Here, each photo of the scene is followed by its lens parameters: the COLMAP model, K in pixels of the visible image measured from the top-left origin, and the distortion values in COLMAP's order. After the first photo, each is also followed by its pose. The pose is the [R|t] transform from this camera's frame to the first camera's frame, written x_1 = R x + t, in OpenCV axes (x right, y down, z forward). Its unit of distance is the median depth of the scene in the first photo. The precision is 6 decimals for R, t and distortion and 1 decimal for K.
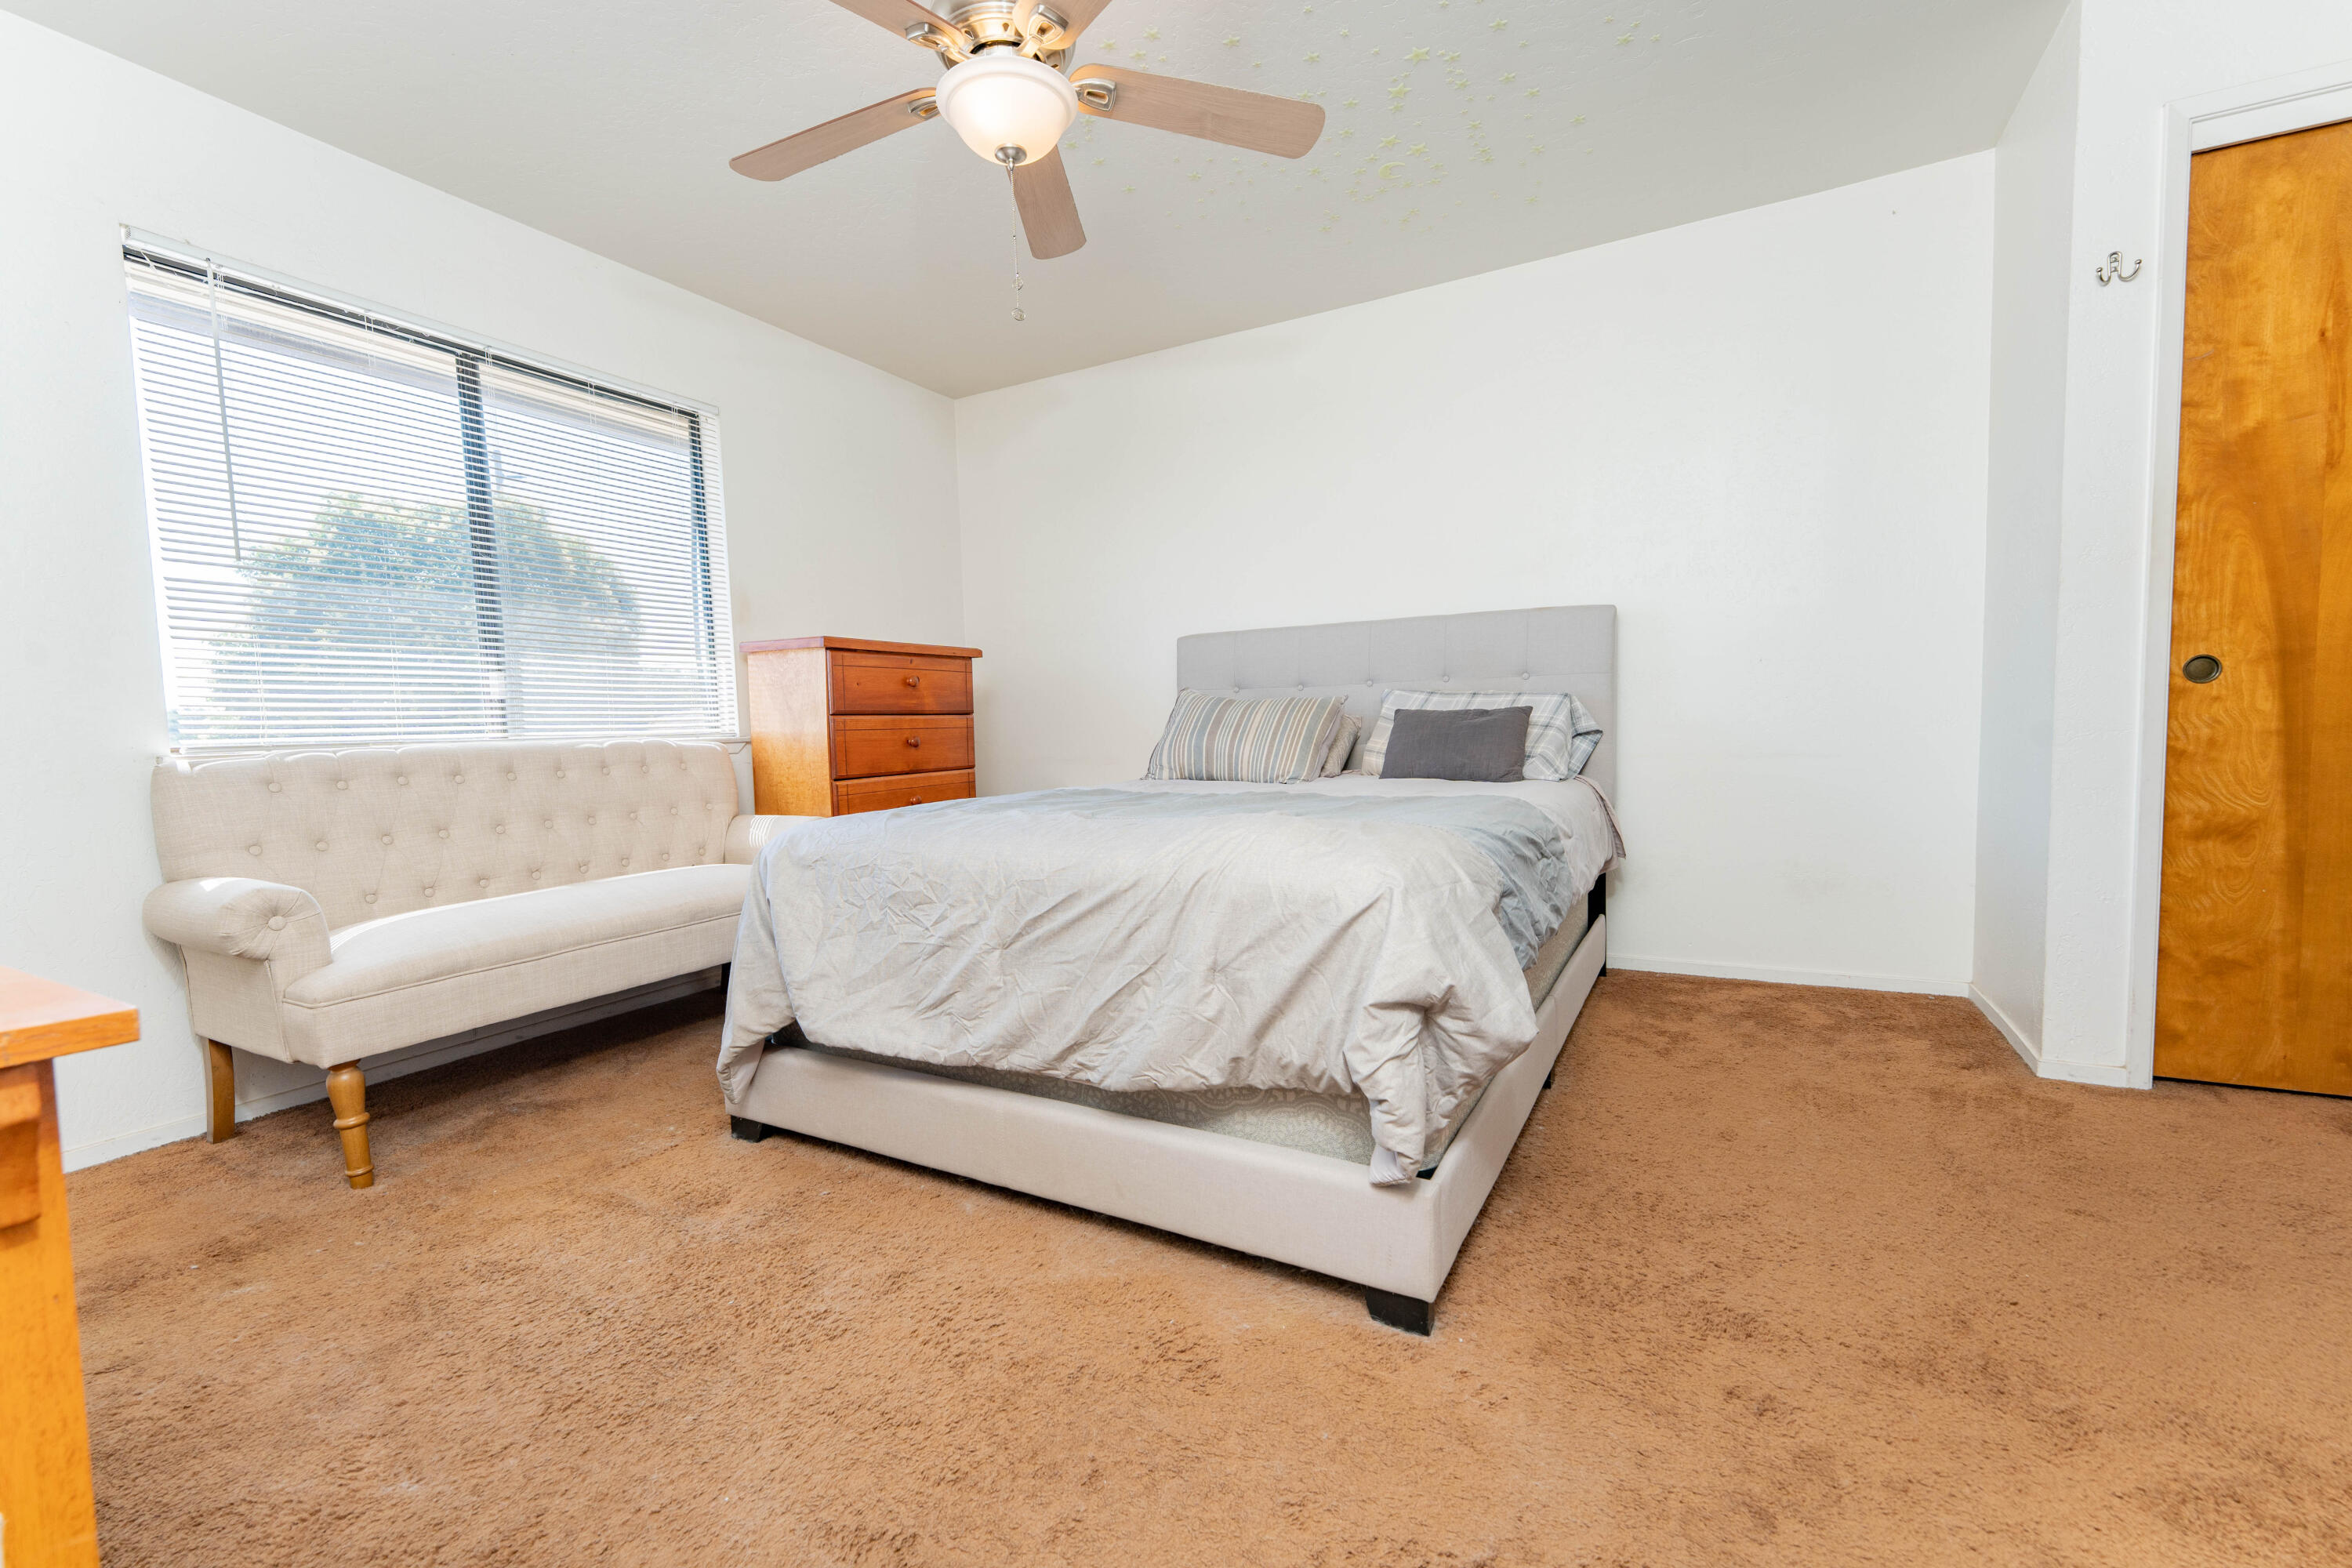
lens RADIAL K [[960.9, 0, 1181.0], [0, 960.9, 805.7], [0, 0, 1]] dist [-0.003615, -0.000768]
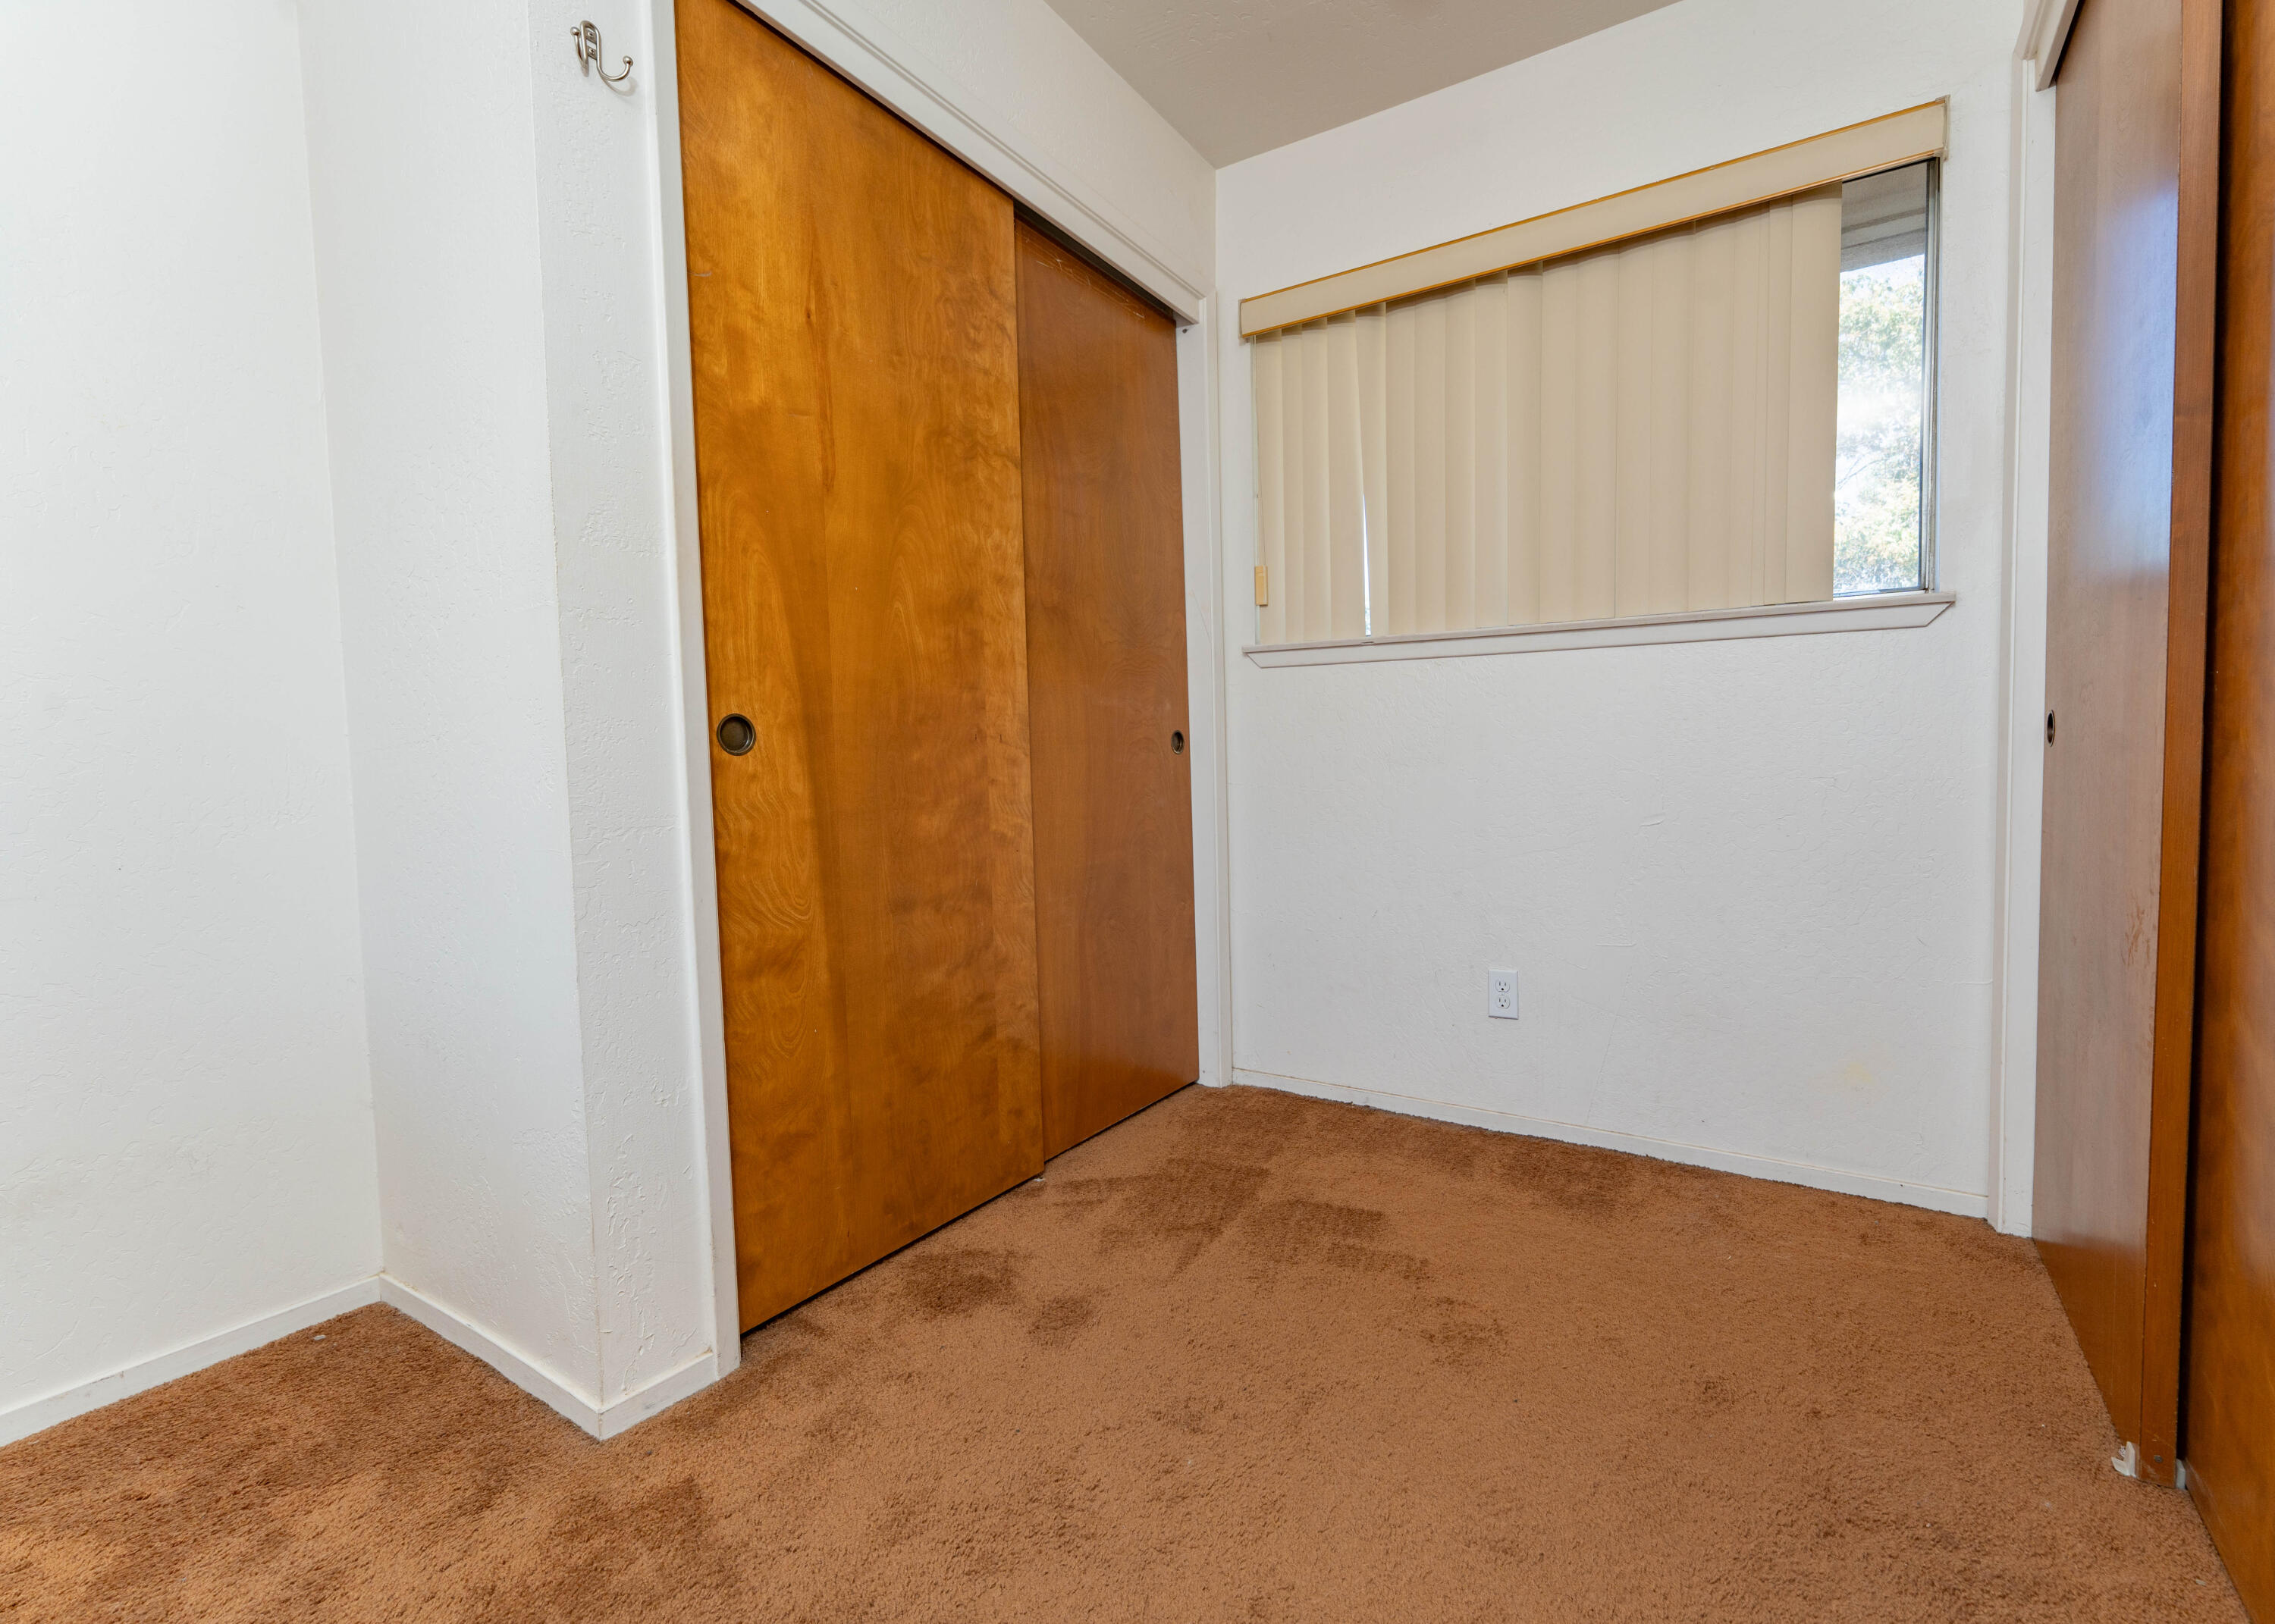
lens RADIAL K [[1002.4, 0, 1244.0], [0, 1002.4, 813.8], [0, 0, 1]] dist [0.001845, 0.000461]
pose [[0.037289, -0.024443, 0.999006, 0.355305], [0.096465, 0.995120, 0.020747, -0.065563], [-0.994638, 0.095596, 0.039465, 0.612148]]
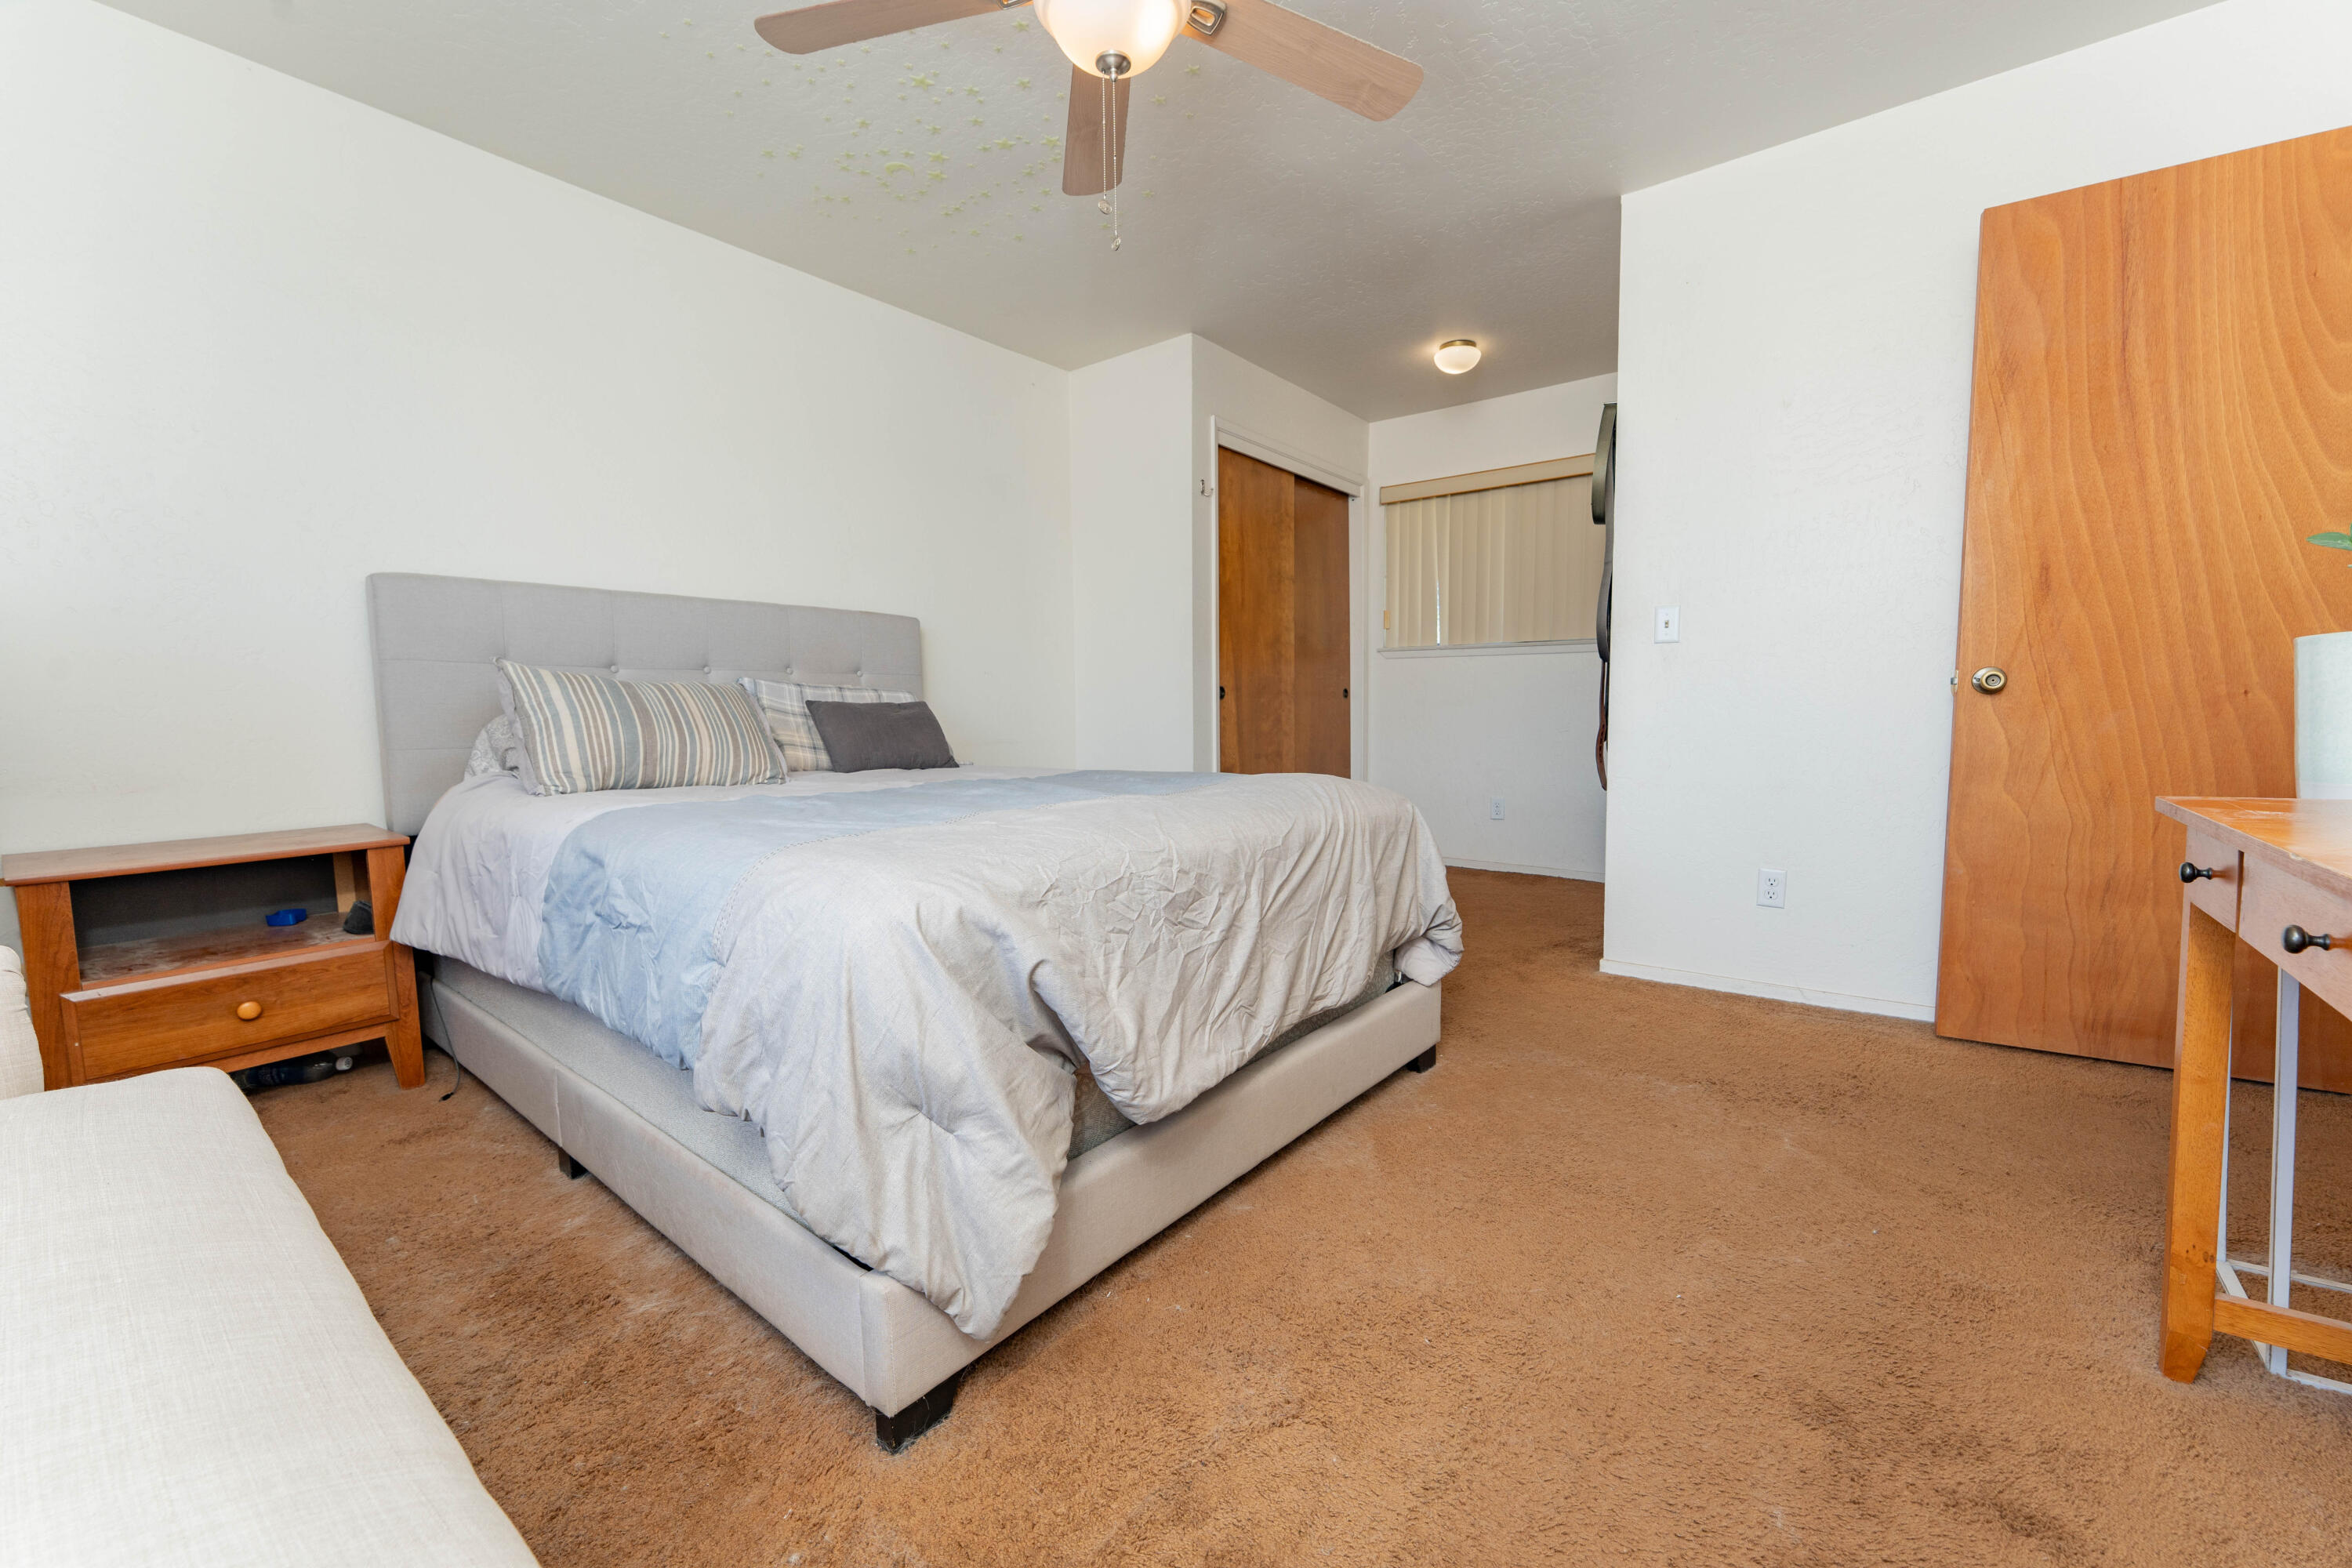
lens RADIAL K [[926.4, 0, 1170.5], [0, 926.4, 772.2], [0, 0, 1]] dist [-0.001251, 0.000001]
pose [[0.183786, -0.043126, 0.982020, -0.970196], [0.088075, 0.995741, 0.027245, -0.036035], [-0.979012, 0.081484, 0.186802, 0.755963]]
